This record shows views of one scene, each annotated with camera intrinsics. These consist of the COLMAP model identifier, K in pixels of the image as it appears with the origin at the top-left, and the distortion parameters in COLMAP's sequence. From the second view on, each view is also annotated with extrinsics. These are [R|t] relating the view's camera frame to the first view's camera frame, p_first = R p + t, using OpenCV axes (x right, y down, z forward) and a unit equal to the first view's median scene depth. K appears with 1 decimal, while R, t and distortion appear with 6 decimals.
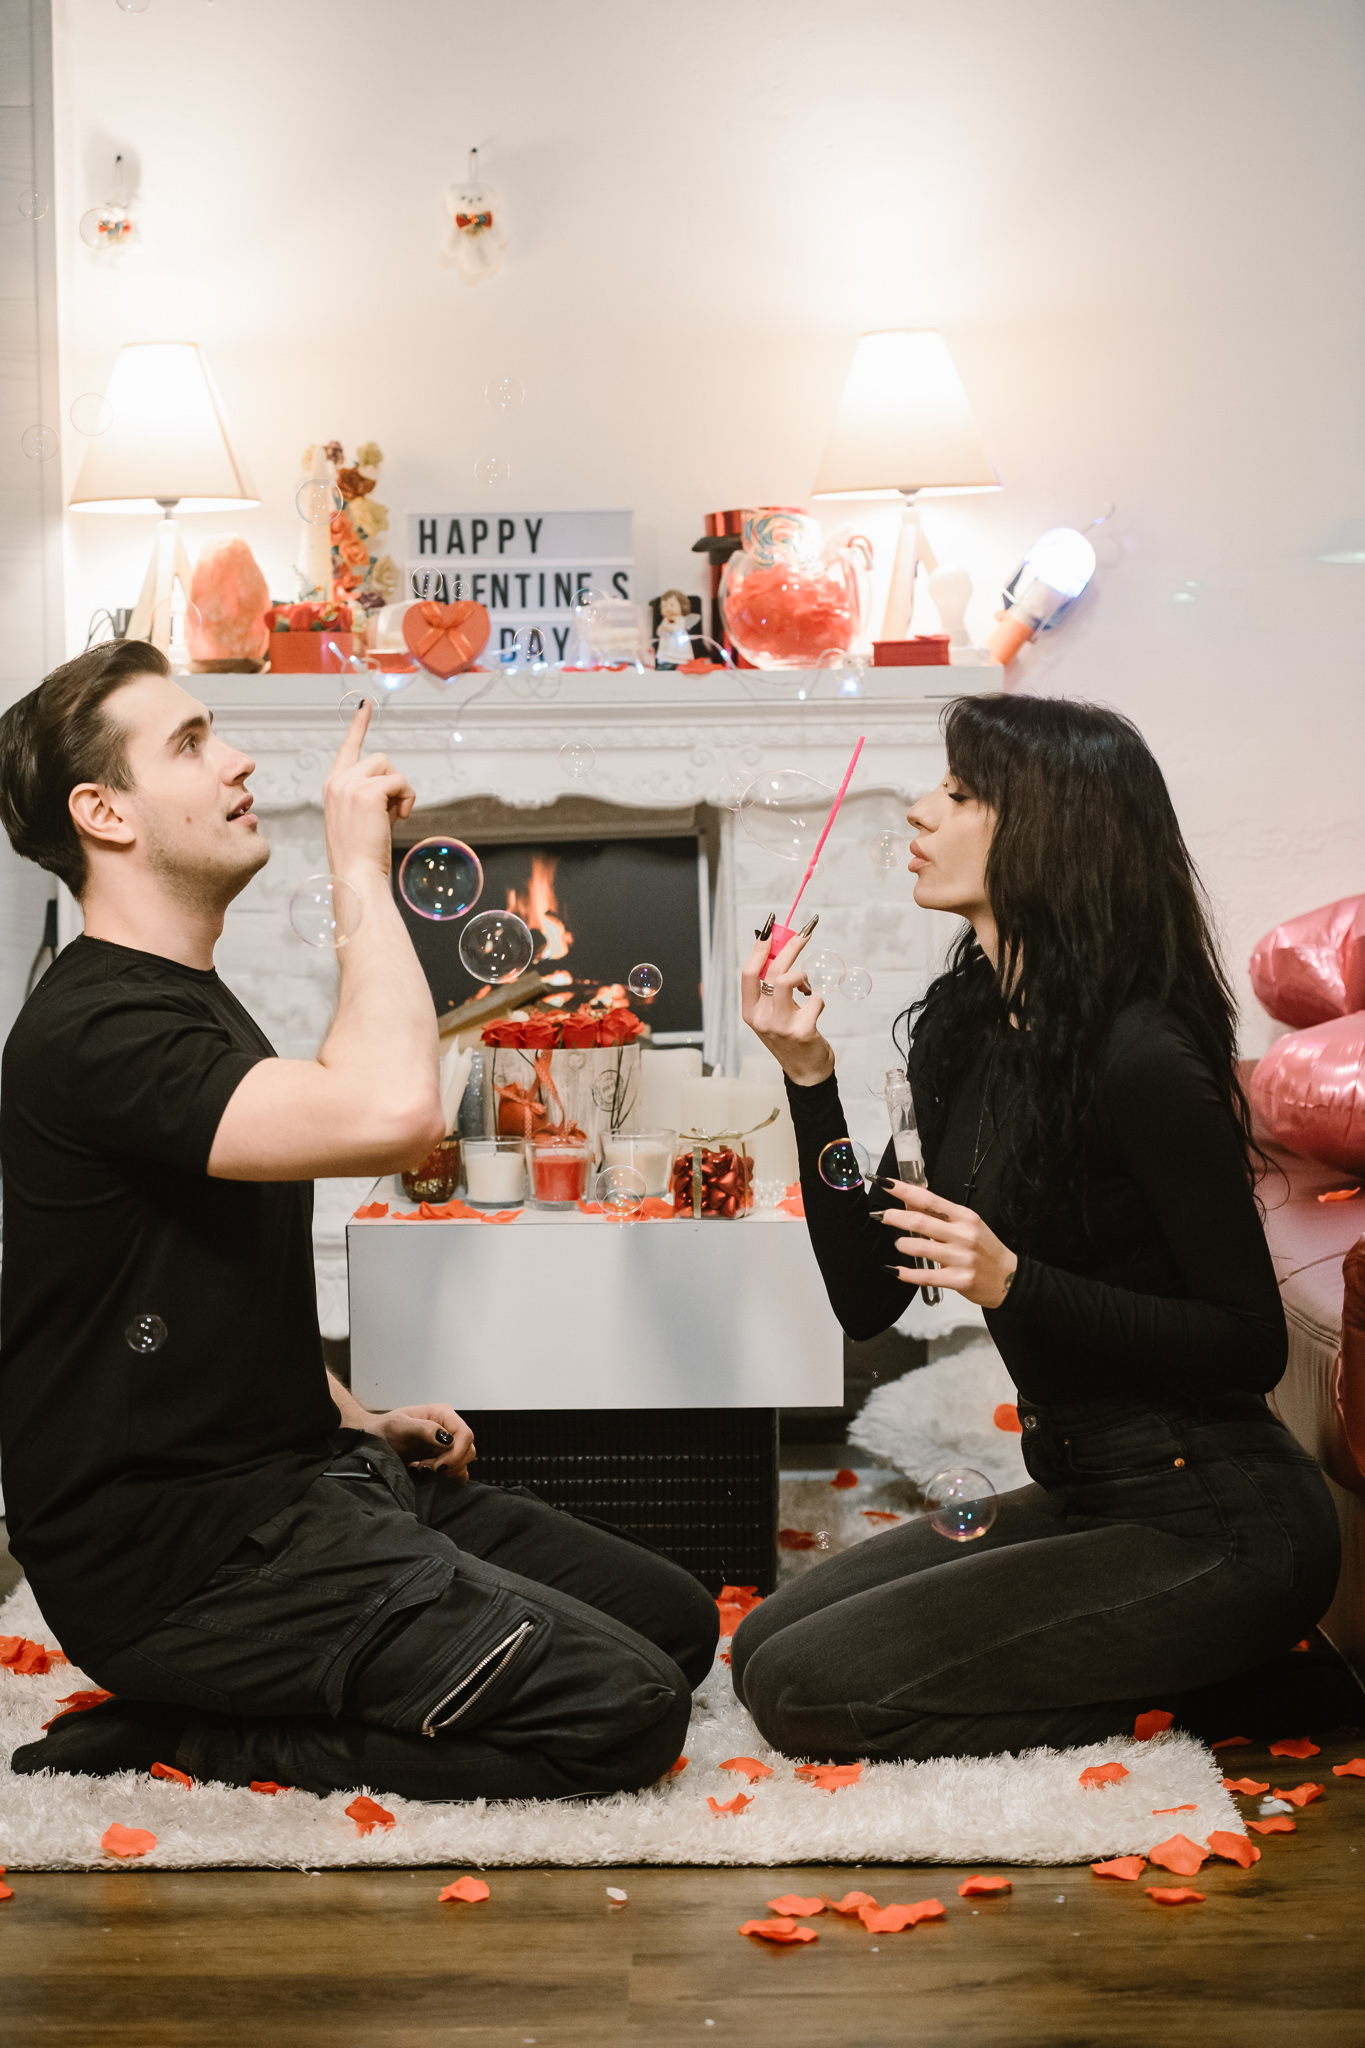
lens RADIAL K [[4155.7, 0, 728.2], [0, 4155.7, 1024.2], [0, 0, 1]] dist [0.010891, -1.151170]
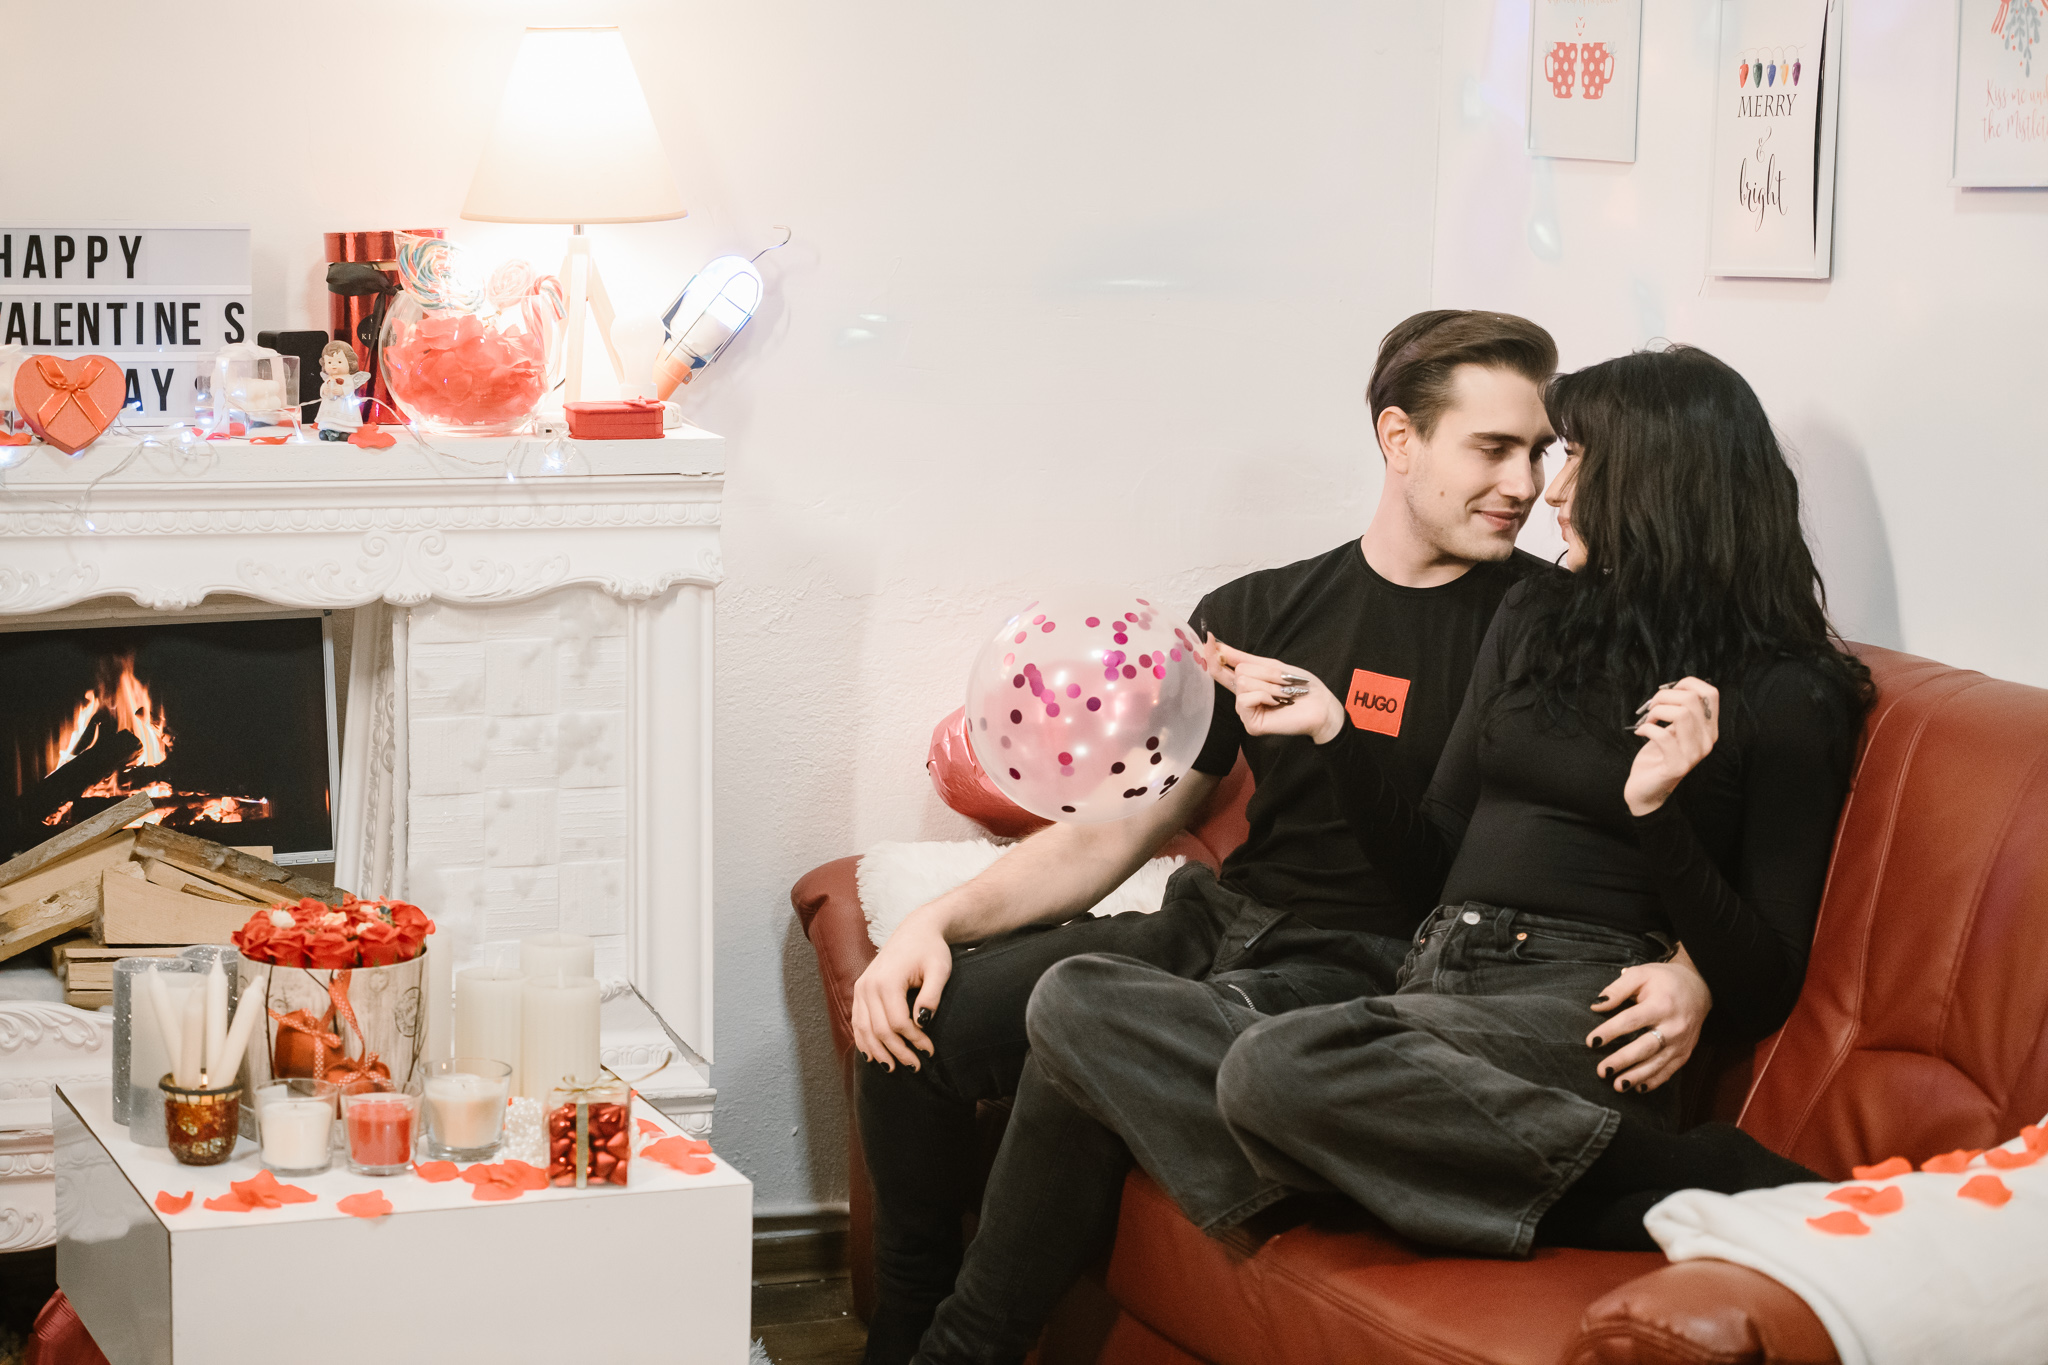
lens RADIAL K [[4155.7, 0, 1024.0], [0, 4155.7, 682.5], [0, 0, 1]] dist [0.010891, -1.151170]
pose [[0.912472, -0.023866, 0.408443, -0.230120], [-0.013053, 0.996091, 0.087366, -0.111744], [-0.408931, -0.085050, 0.908593, 0.185920]]
